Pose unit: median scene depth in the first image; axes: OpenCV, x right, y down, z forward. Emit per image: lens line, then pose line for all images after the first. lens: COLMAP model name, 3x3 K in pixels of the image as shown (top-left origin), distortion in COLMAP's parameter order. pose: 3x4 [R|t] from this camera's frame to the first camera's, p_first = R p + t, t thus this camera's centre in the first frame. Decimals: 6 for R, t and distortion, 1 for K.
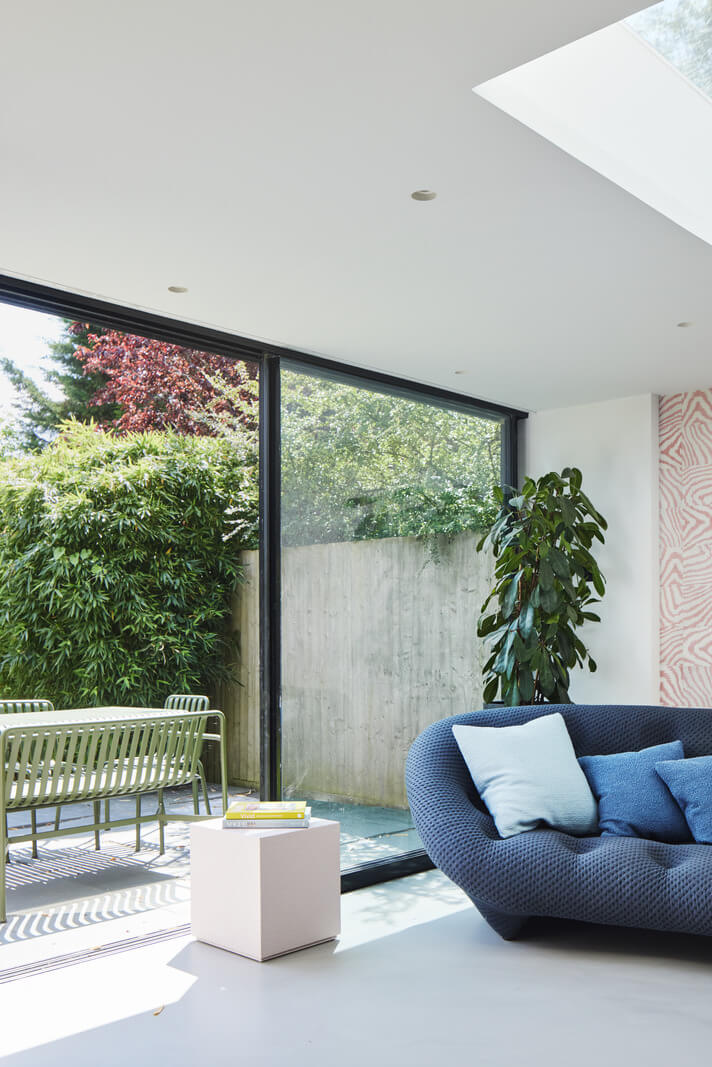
lens RADIAL K [[1044.7, 0, 355.0], [0, 1044.7, 634.2], [0, 0, 1]] dist [-0.002065, -0.002129]
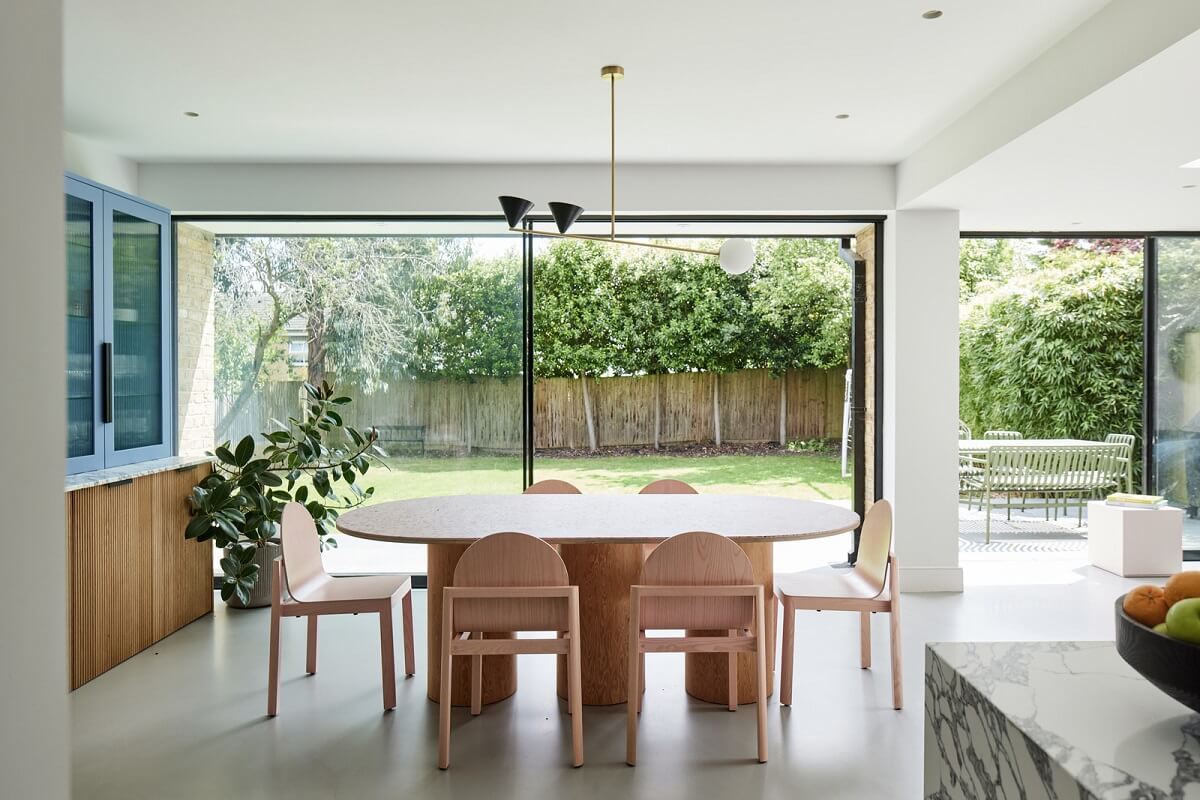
lens RADIAL K [[832.4, 0, 600.0], [0, 832.4, 400.0], [0, 0, 1]] dist [-0.007168, -0.001623]
pose [[0.691888, 0.014717, -0.721855, 0.165086], [0.002985, 0.999725, 0.023243, -0.020787], [0.721999, -0.018237, 0.691654, -0.355122]]
